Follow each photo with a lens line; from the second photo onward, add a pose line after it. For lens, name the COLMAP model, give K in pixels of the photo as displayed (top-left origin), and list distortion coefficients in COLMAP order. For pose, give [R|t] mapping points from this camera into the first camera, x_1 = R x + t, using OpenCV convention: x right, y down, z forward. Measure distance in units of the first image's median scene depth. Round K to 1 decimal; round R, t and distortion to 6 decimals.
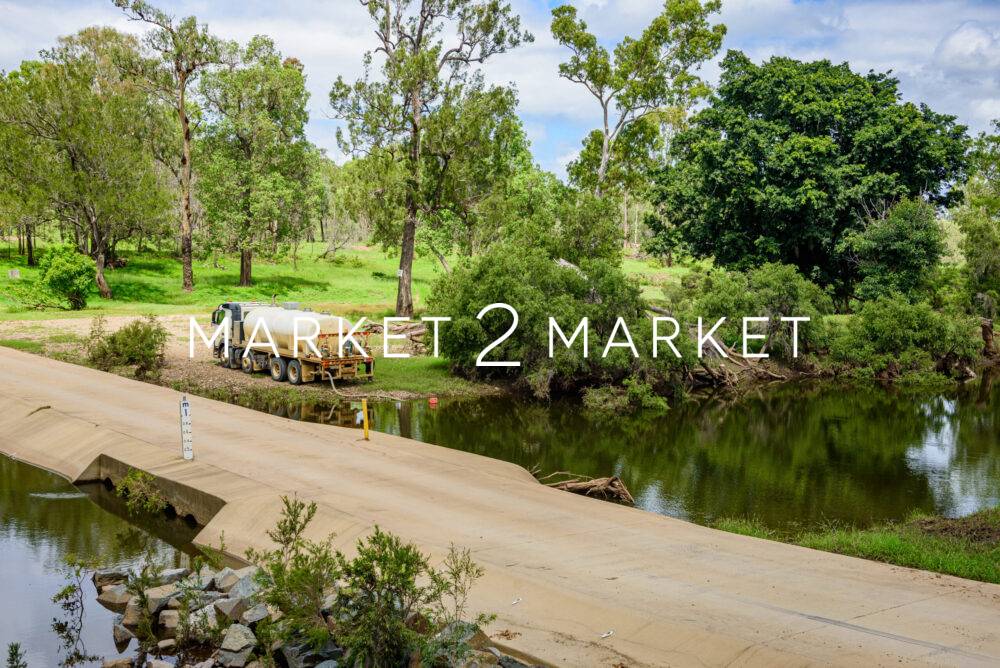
lens RADIAL K [[1224.8, 0, 500.0], [0, 1224.8, 334.0], [0, 0, 1]] dist [0.164170, 0.034066]
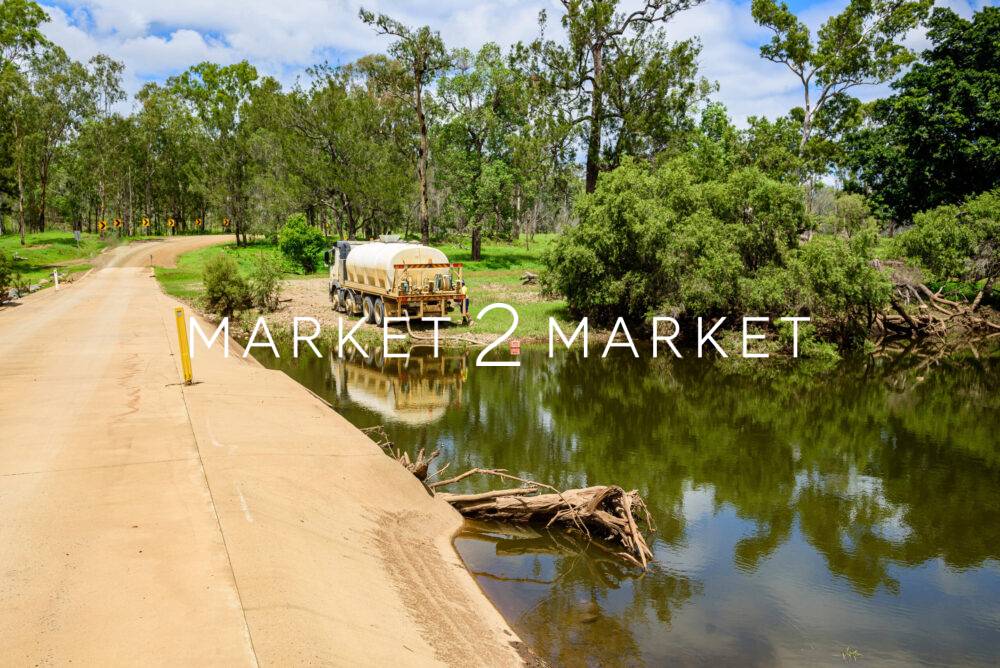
lens RADIAL K [[895.9, 0, 500.0], [0, 895.9, 334.0], [0, 0, 1]] dist [0.034578, -0.008399]
pose [[0.965309, 0.007672, -0.260997, 0.075077], [-0.003962, 0.999884, 0.014740, 0.035465], [0.261080, -0.013195, 0.965227, 0.402461]]
